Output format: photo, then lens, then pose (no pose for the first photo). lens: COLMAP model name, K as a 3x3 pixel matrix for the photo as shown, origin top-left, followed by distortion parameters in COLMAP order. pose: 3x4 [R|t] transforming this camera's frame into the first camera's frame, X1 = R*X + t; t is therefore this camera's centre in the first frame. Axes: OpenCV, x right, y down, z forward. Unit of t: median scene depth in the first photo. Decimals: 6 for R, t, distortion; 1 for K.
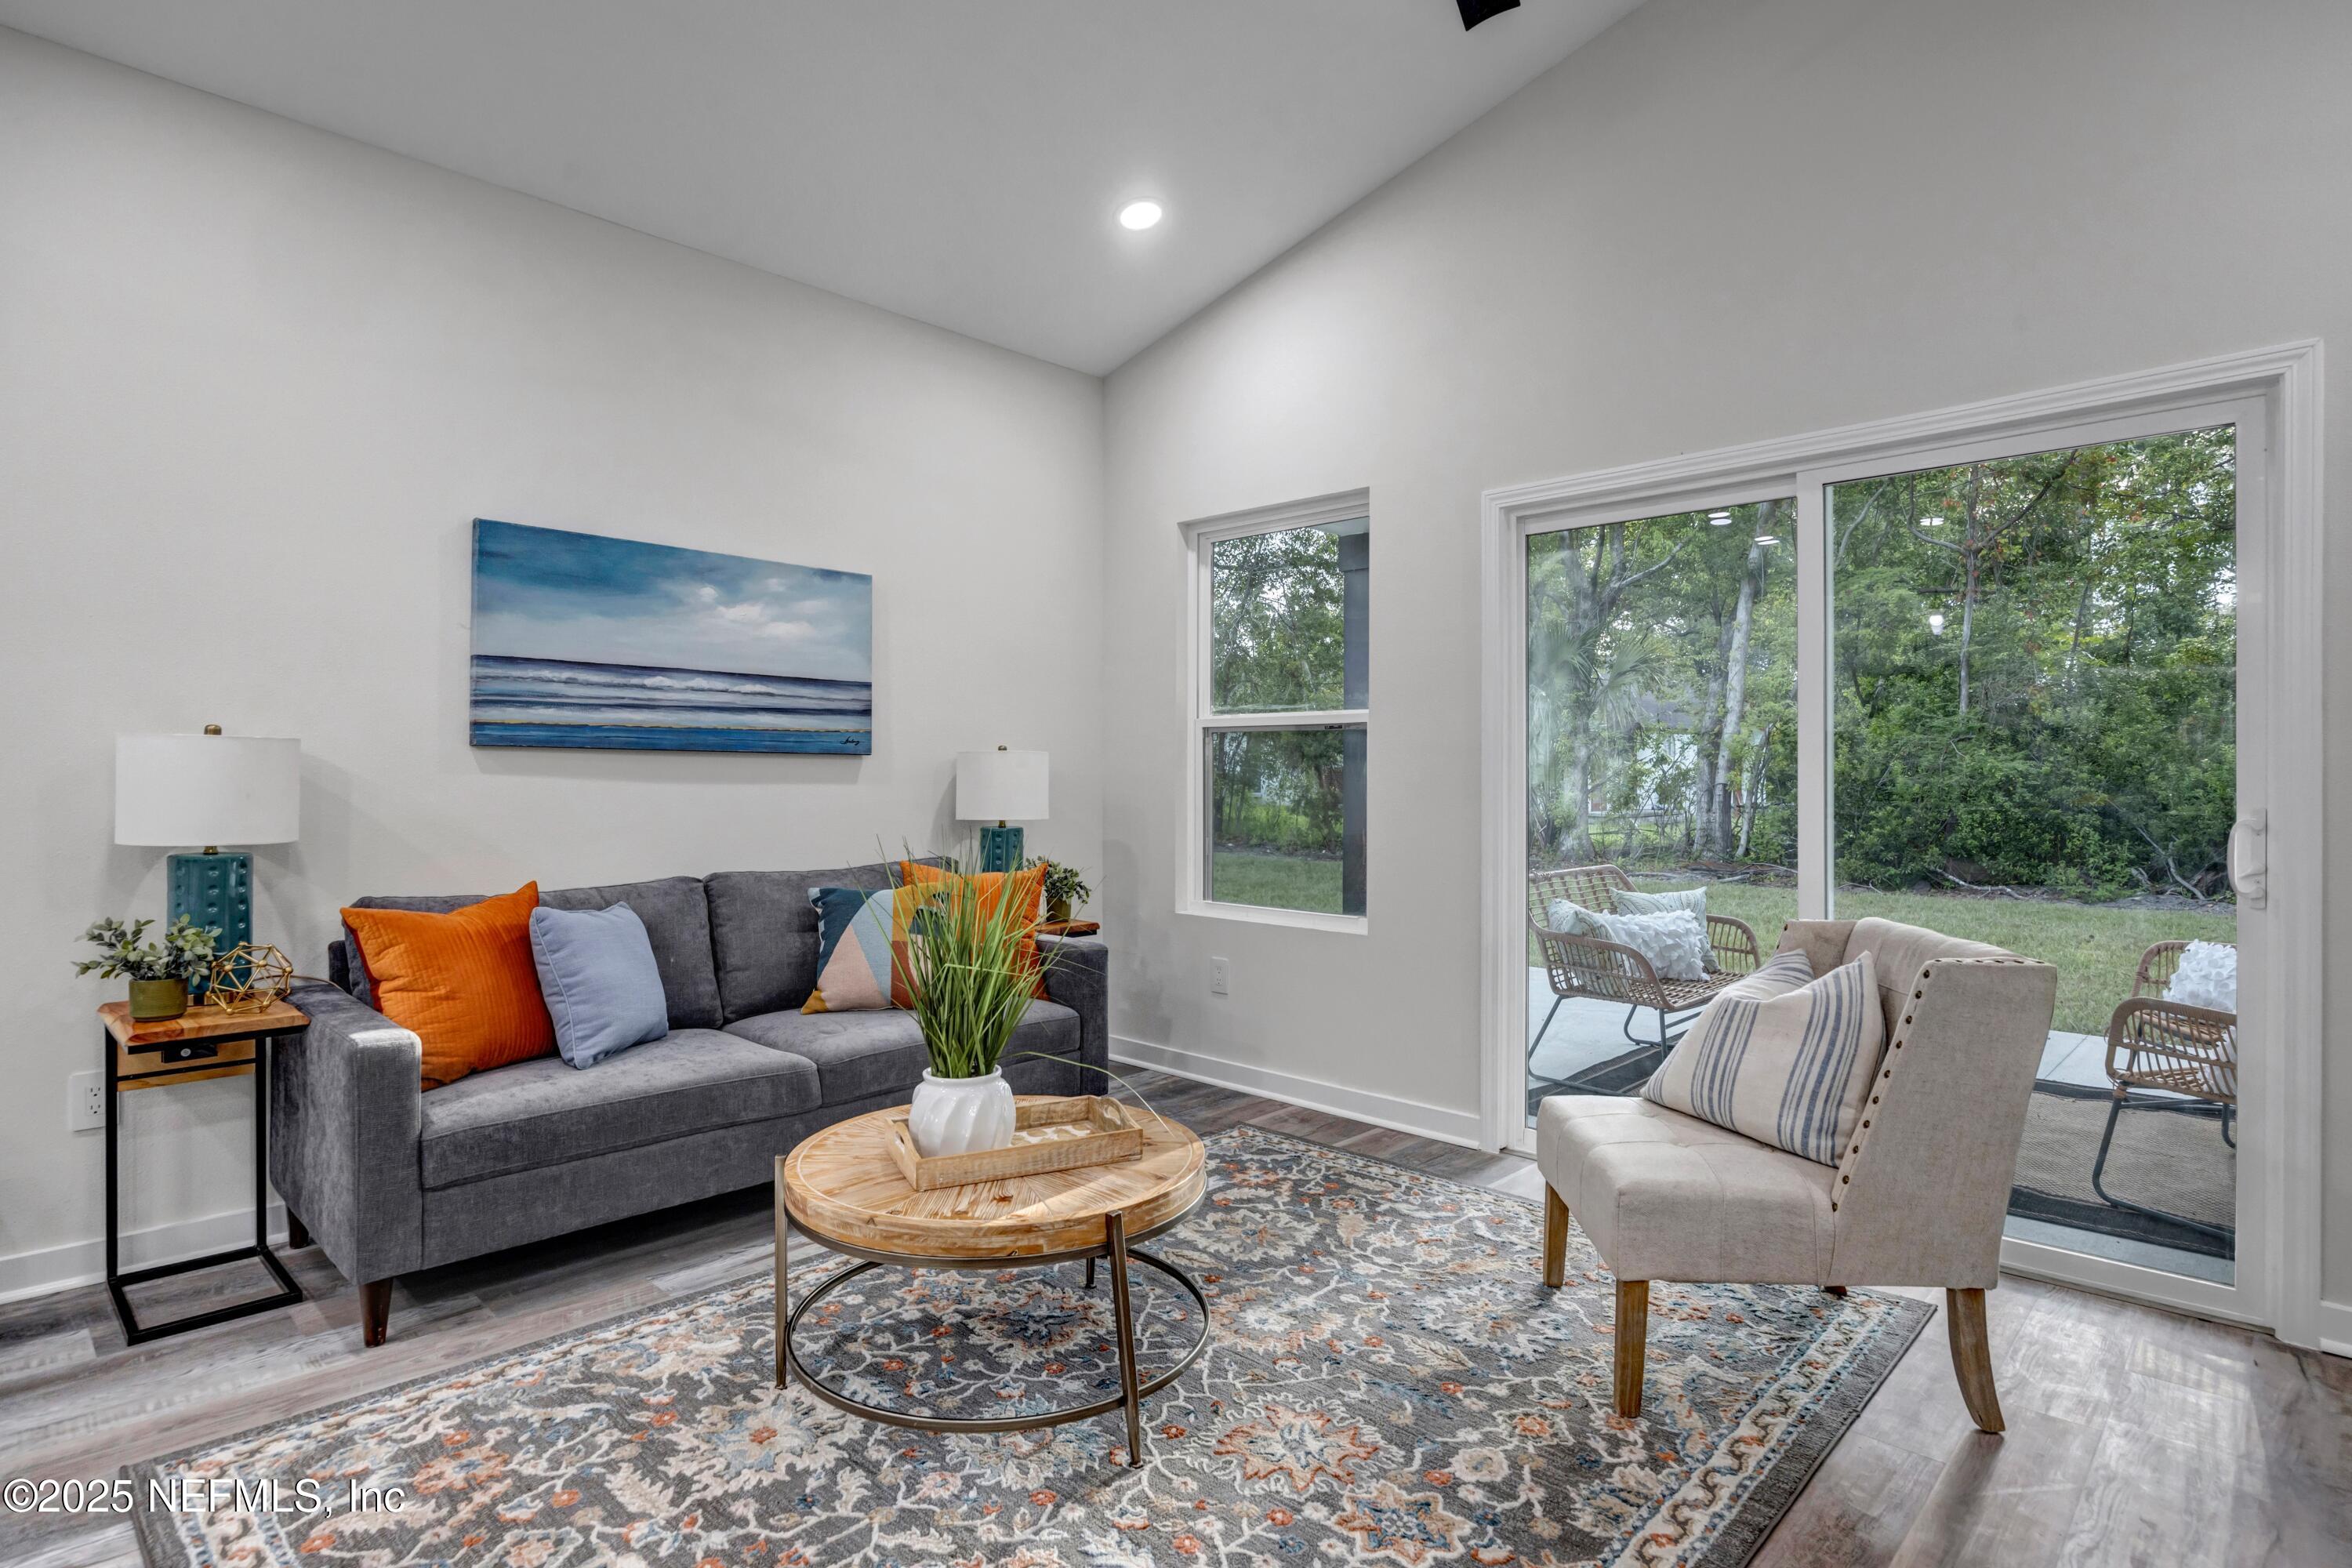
lens RADIAL K [[1208.2, 0, 1172.6], [0, 1208.2, 784.9], [0, 0, 1]] dist [-0.000516, 0.001315]
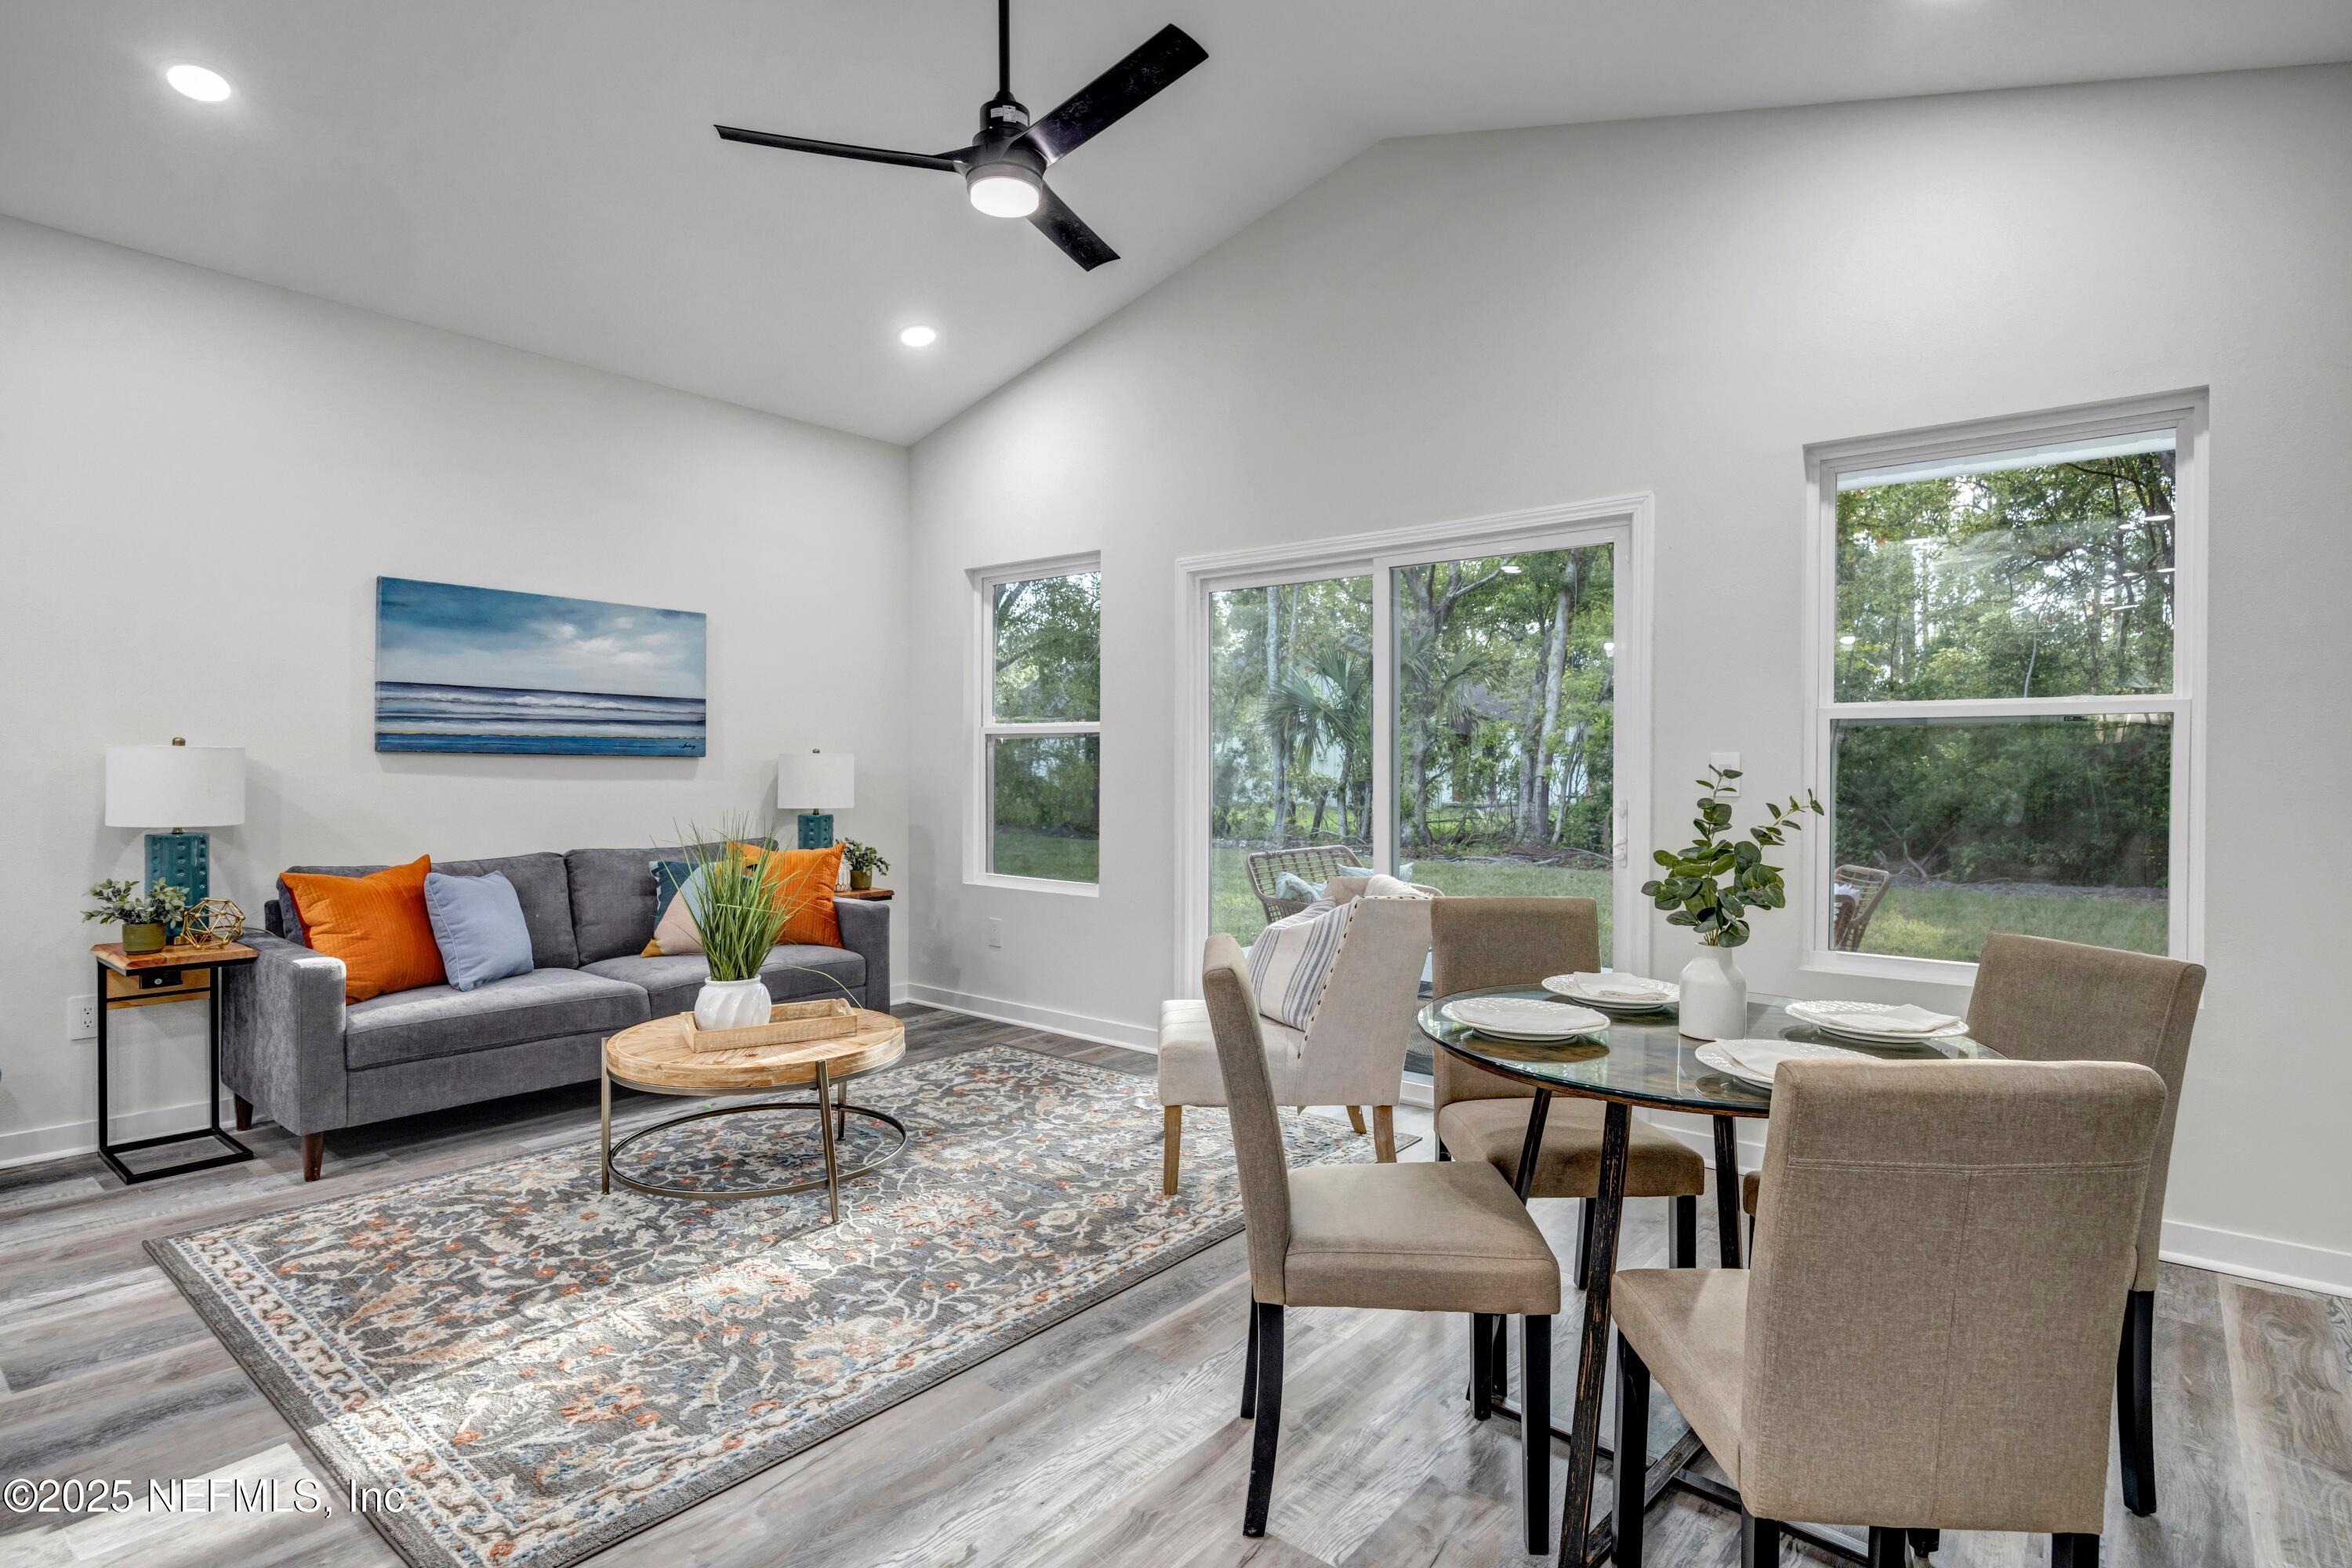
lens RADIAL K [[1208.2, 0, 1176.1], [0, 1208.2, 784.7], [0, 0, 1]] dist [-0.000516, 0.001315]
pose [[0.997277, 0.001346, 0.073735, 0.181442], [-0.001971, 0.999963, 0.008398, -0.009001], [-0.073721, -0.008521, 0.997242, -0.359278]]
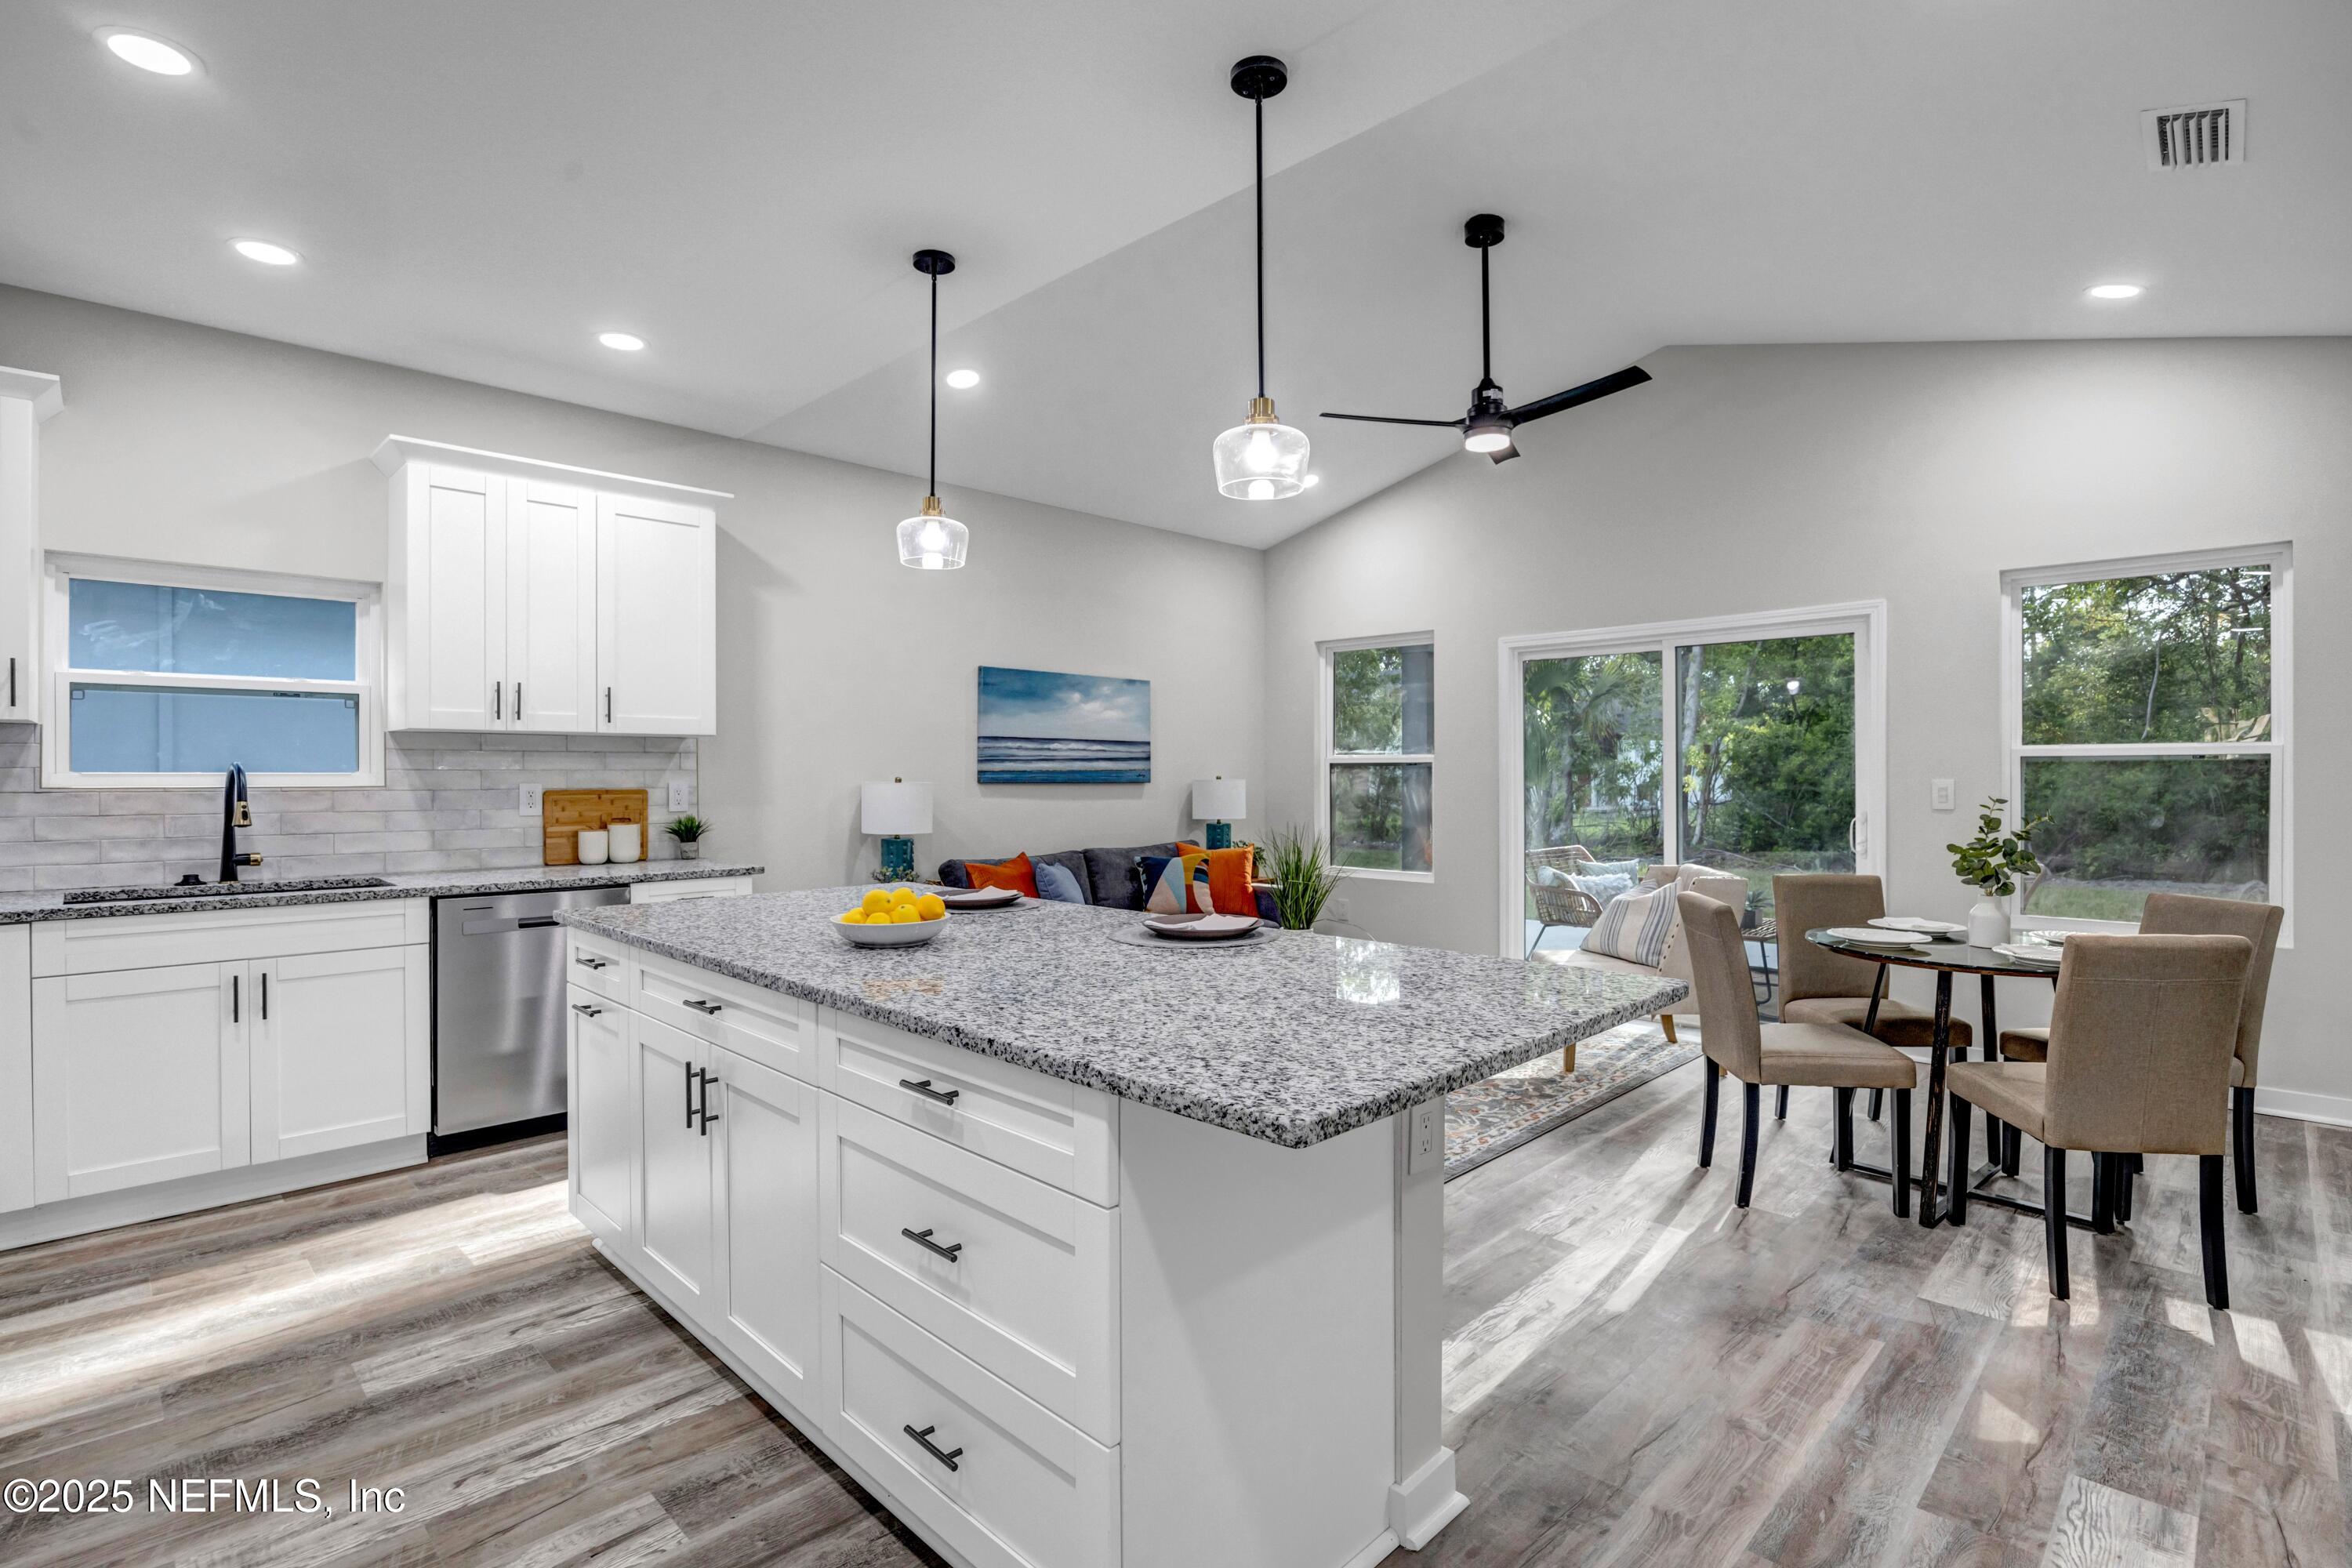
lens RADIAL K [[1151.5, 0, 1165.9], [0, 1151.5, 784.1], [0, 0, 1]] dist [-0.000760, -0.000837]
pose [[0.999882, -0.005435, -0.014376, -0.252307], [0.005461, 0.999984, 0.001750, -0.032117], [0.014367, -0.001828, 0.999895, -0.846233]]
